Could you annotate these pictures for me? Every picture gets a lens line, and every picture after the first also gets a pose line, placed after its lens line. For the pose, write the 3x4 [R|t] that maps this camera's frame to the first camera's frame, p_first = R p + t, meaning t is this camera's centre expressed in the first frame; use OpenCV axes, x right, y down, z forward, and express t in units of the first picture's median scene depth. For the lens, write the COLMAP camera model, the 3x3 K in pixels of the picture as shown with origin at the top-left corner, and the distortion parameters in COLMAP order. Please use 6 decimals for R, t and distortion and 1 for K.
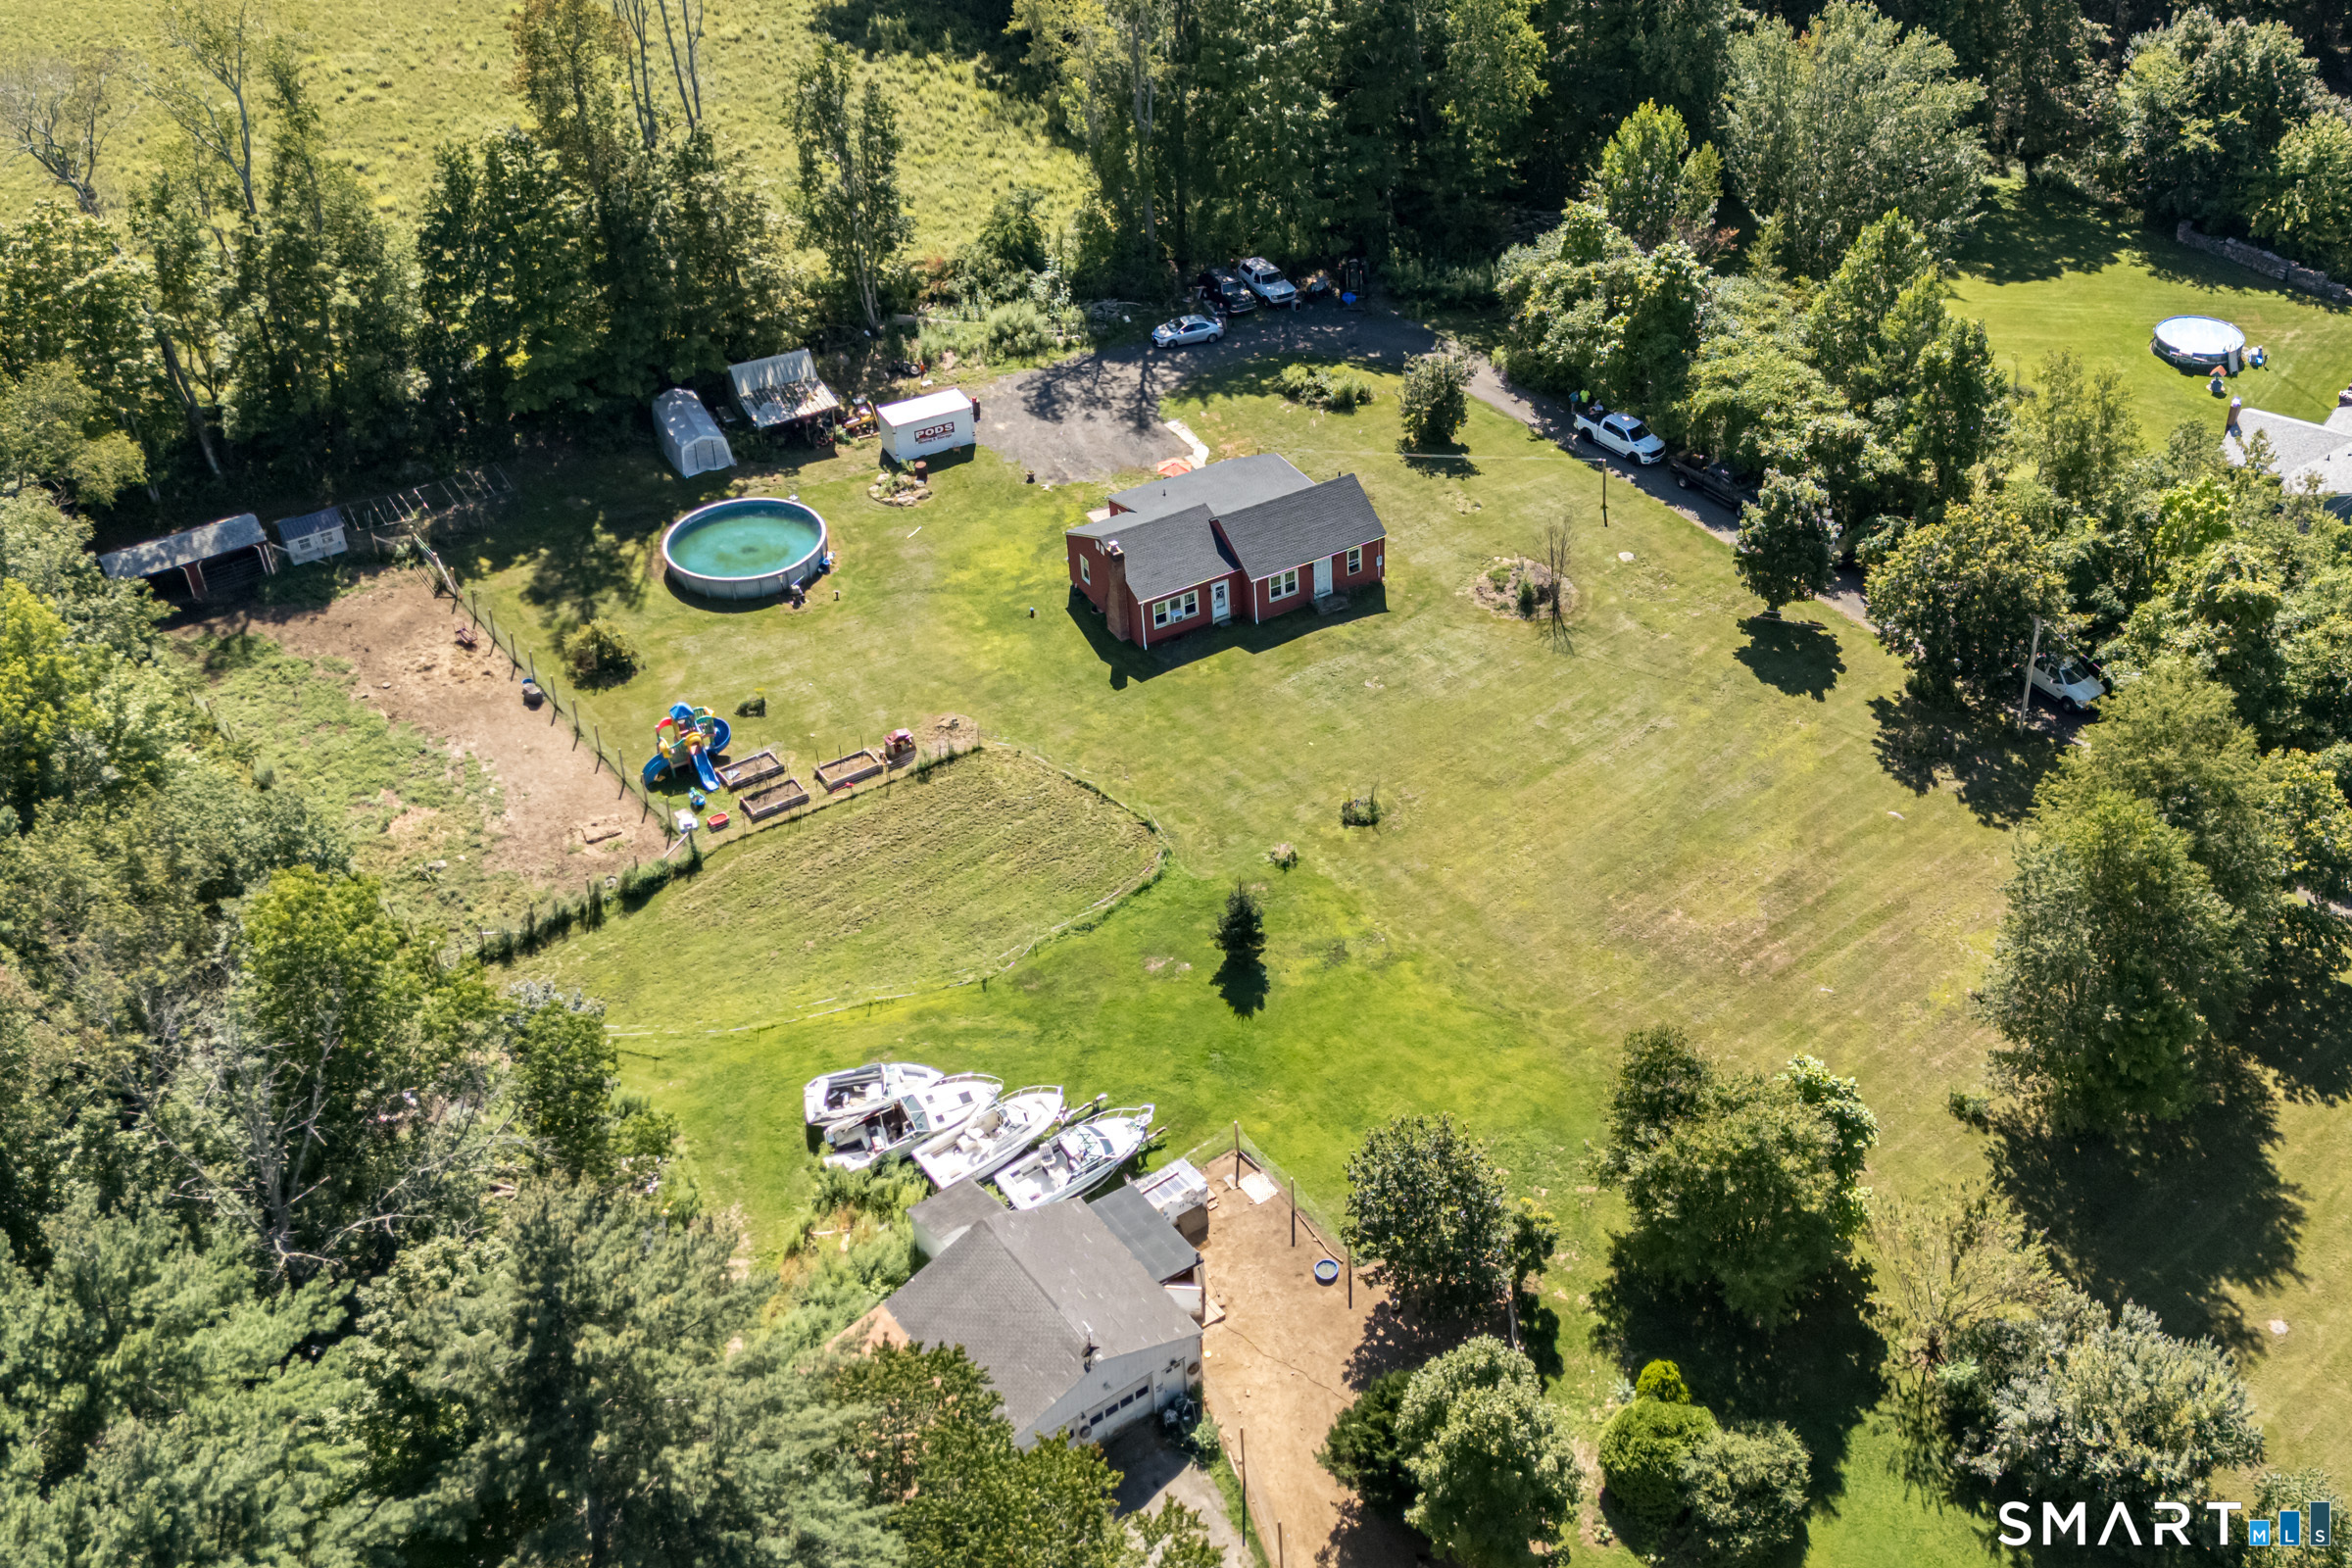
lens RADIAL K [[2417.9, 0, 1327.6], [0, 2417.9, 748.5], [0, 0, 1]] dist [0.156722, -0.394370]
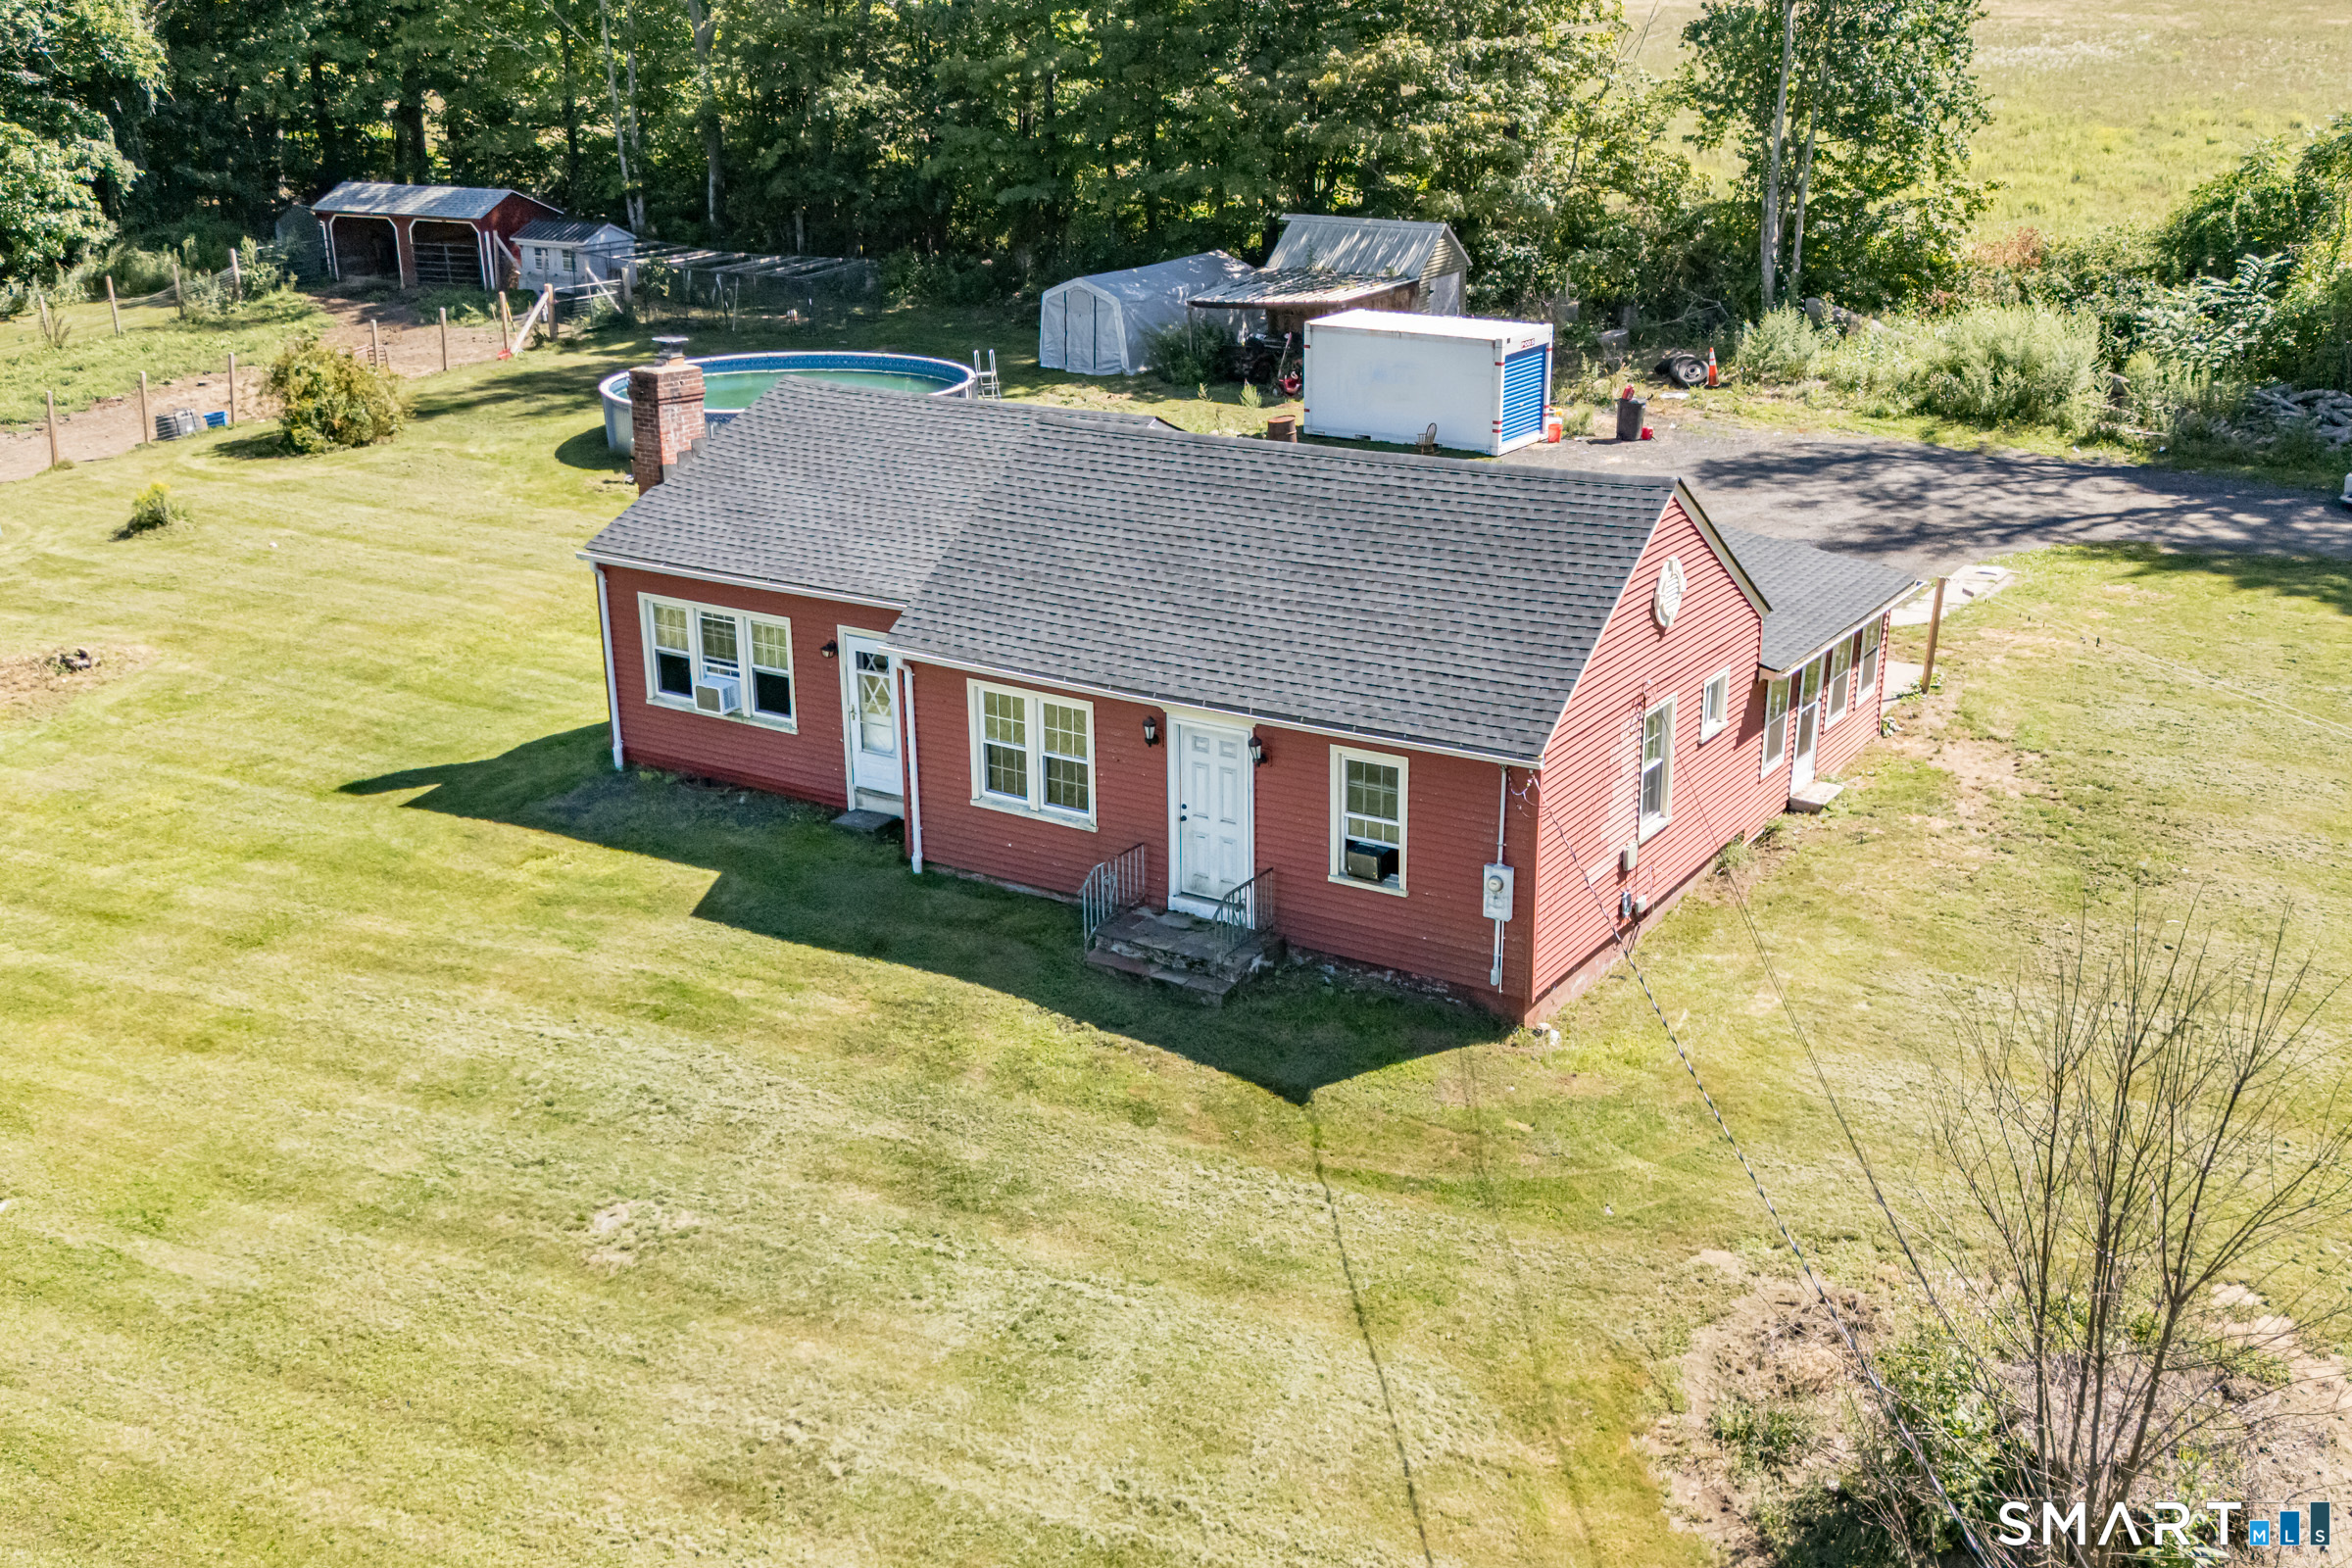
lens RADIAL K [[2343.9, 0, 1200.5], [0, 2343.9, 777.7], [0, 0, 1]] dist [0.117767, -0.204380]
pose [[0.426974, 0.294751, -0.854877, 0.167296], [-0.529137, 0.848070, 0.028124, -0.078275], [0.733285, 0.440339, 0.518068, 0.884767]]
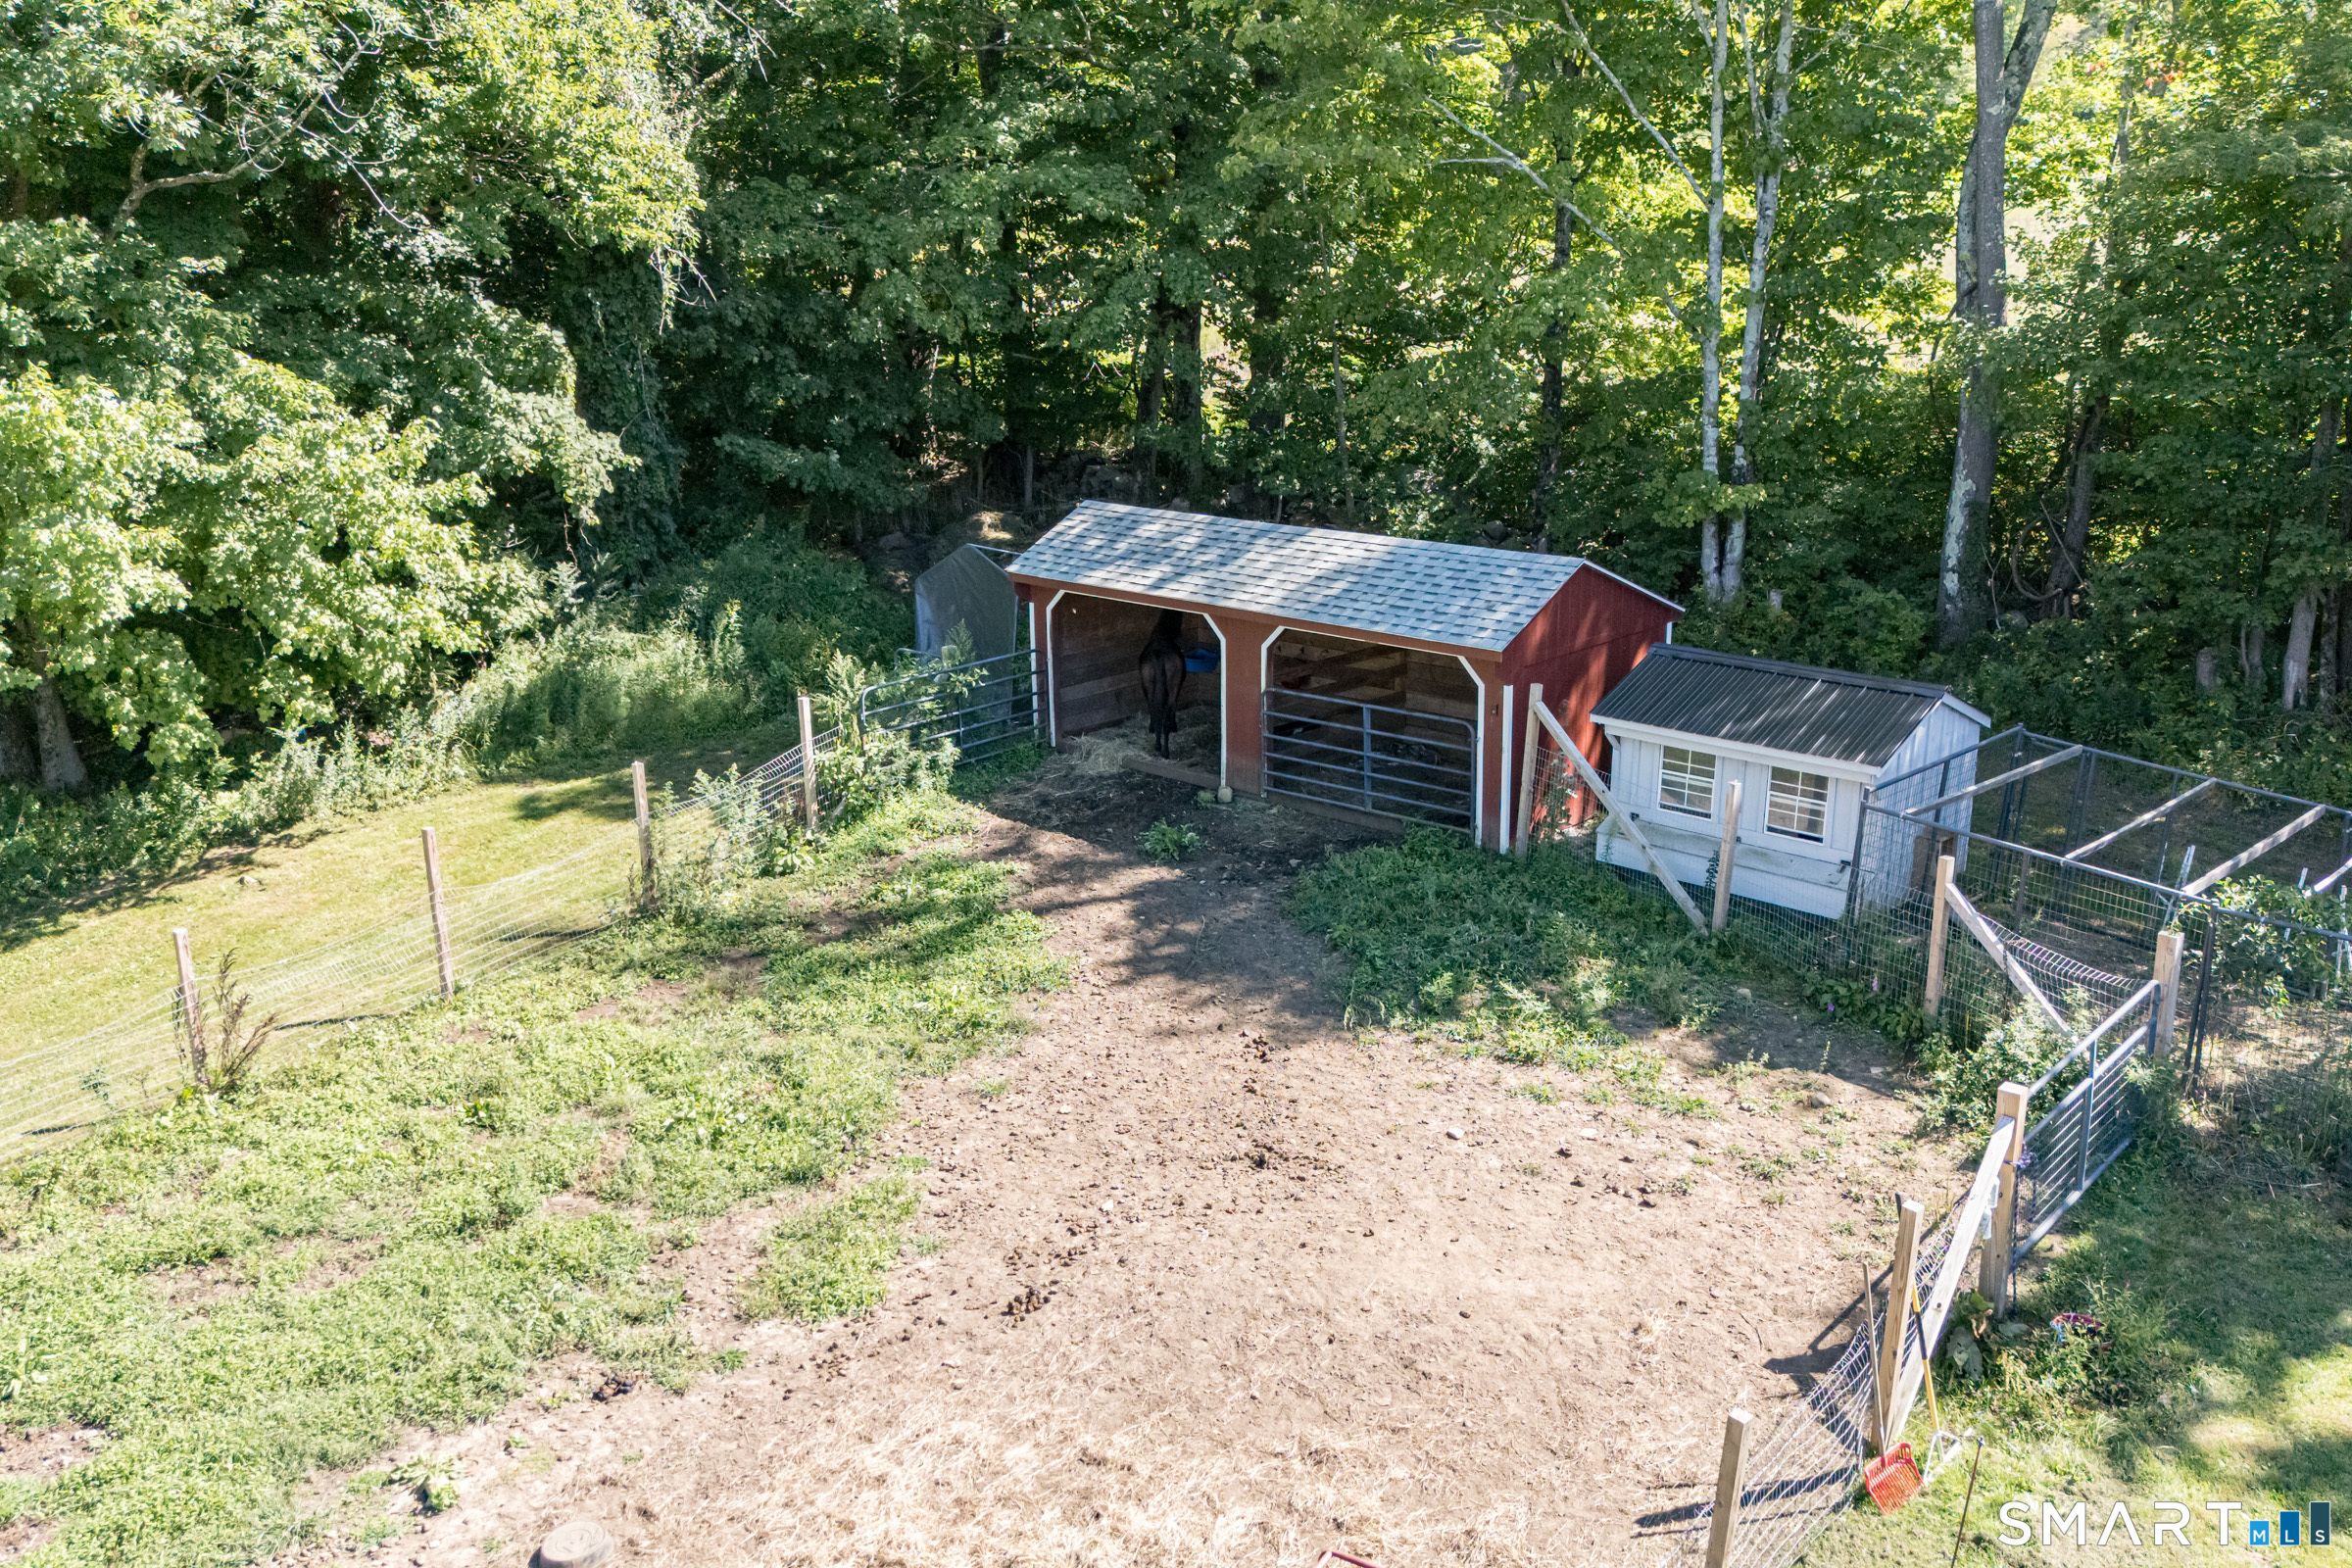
lens RADIAL K [[2043.3, 0, 1150.2], [0, 2043.3, 792.7], [0, 0, 1]] dist [0.139721, -0.294024]
pose [[0.193653, 0.277288, -0.941068, -0.278785], [-0.565514, 0.815382, 0.123883, -0.079842], [0.801681, 0.508197, 0.314712, 0.926331]]
